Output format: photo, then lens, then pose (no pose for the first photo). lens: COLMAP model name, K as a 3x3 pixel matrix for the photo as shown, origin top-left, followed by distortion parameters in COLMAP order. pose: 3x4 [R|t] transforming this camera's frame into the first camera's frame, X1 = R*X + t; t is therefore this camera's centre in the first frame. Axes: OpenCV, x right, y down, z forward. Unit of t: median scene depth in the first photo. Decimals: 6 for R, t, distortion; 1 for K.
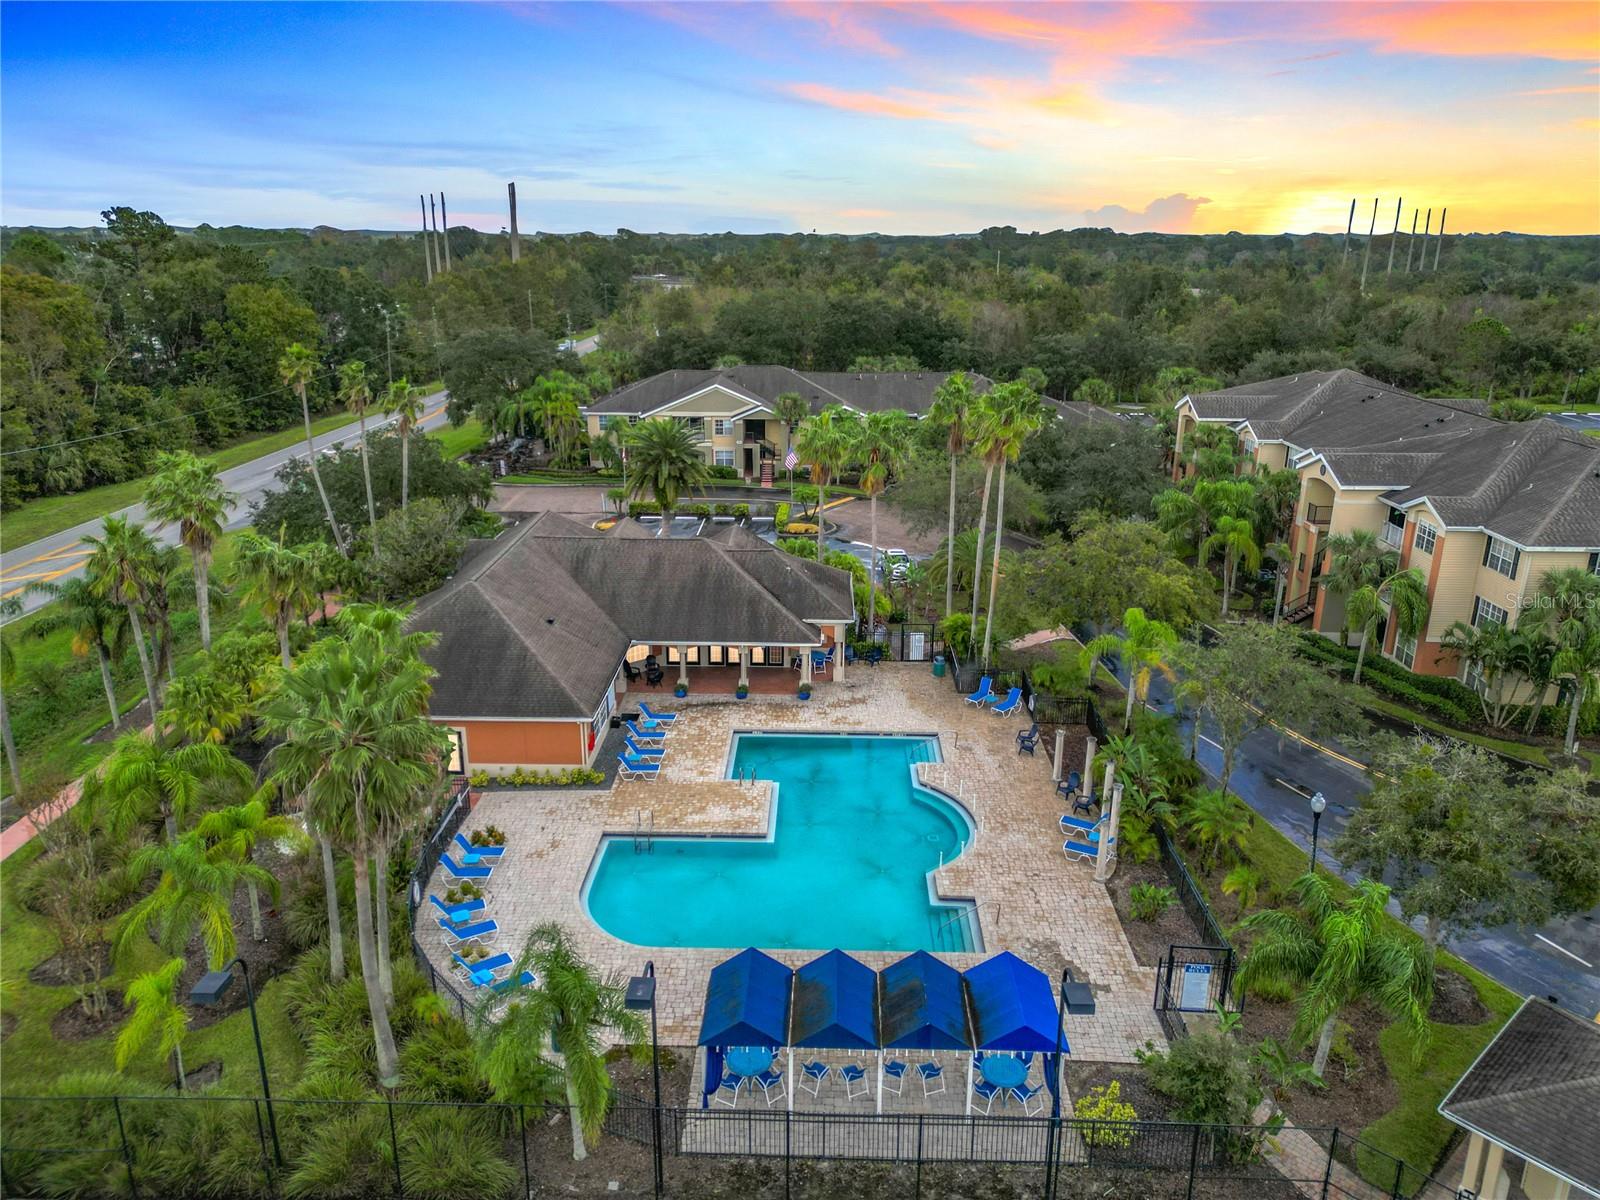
lens RADIAL K [[1131.5, 0, 804.2], [0, 1131.5, 597.9], [0, 0, 1]] dist [0.080707, -0.087679]
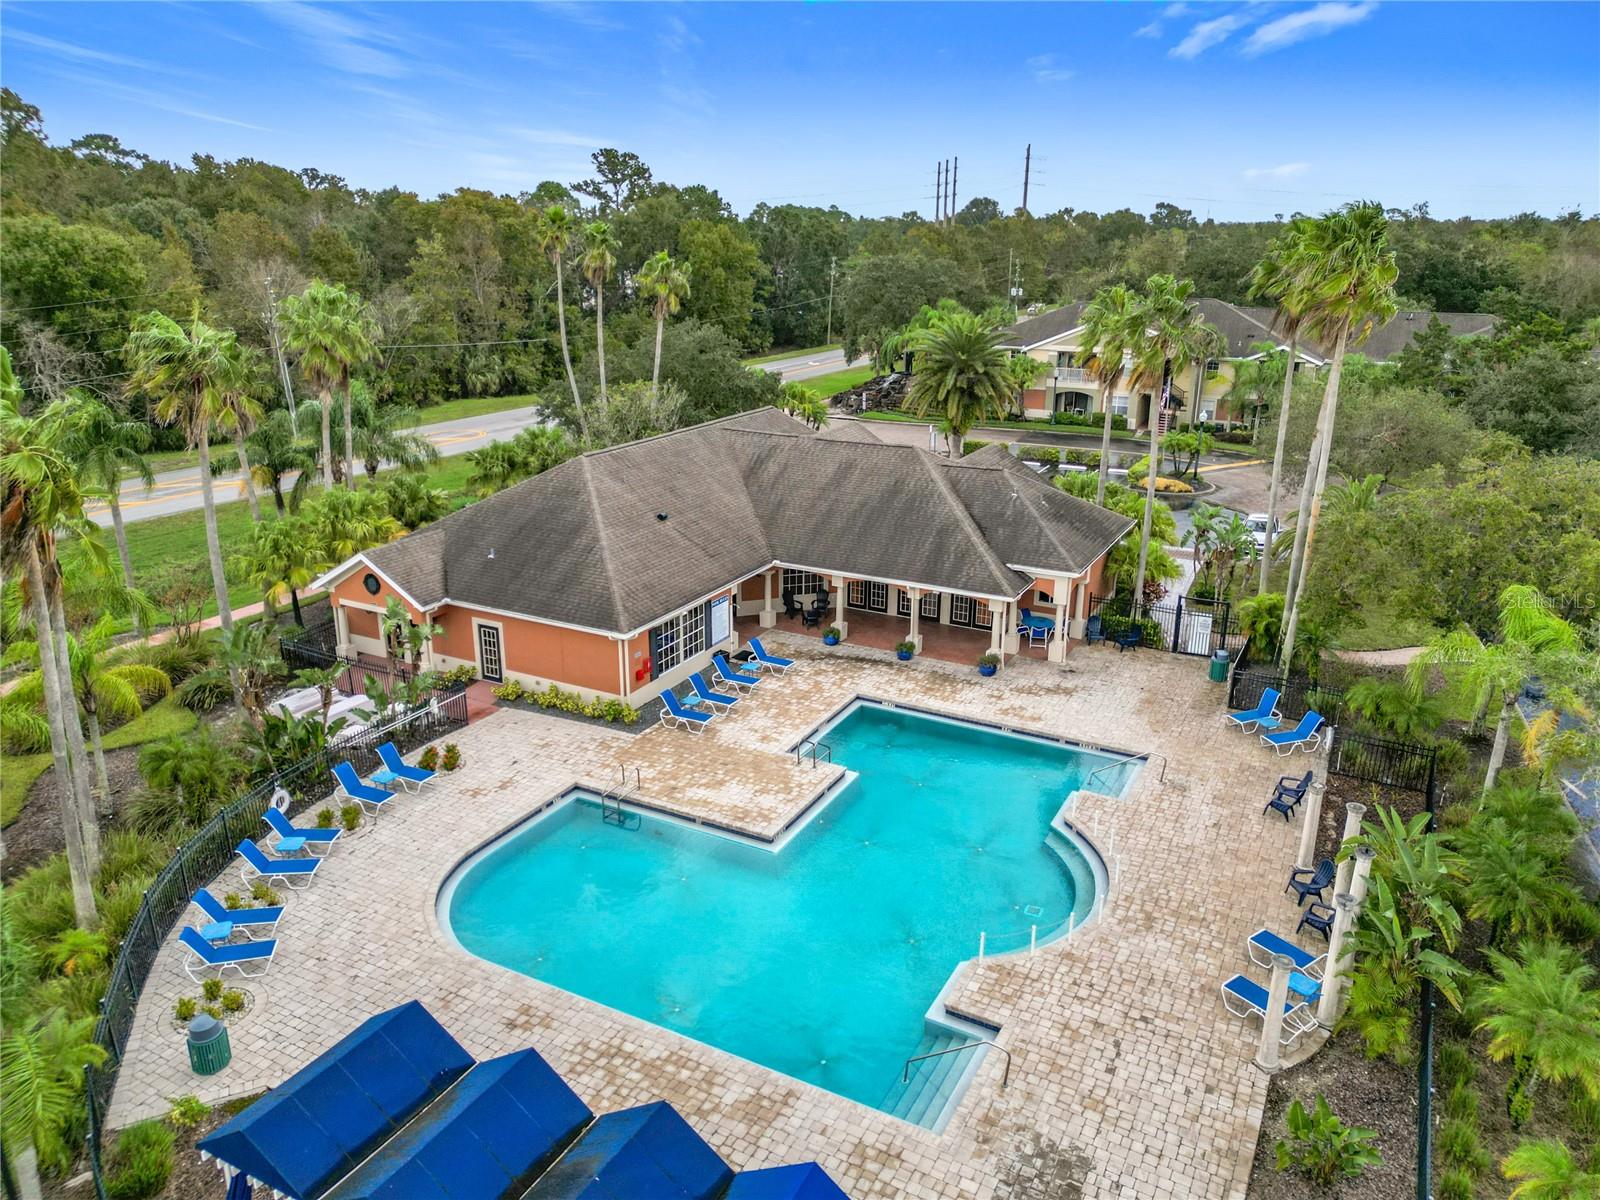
lens RADIAL K [[1131.5, 0, 804.2], [0, 1131.5, 597.9], [0, 0, 1]] dist [0.080707, -0.087679]
pose [[0.891608, 0.137015, -0.431581, 0.198678], [-0.136560, 0.990108, 0.032210, 0.035319], [0.431725, 0.030218, 0.901499, 0.318700]]
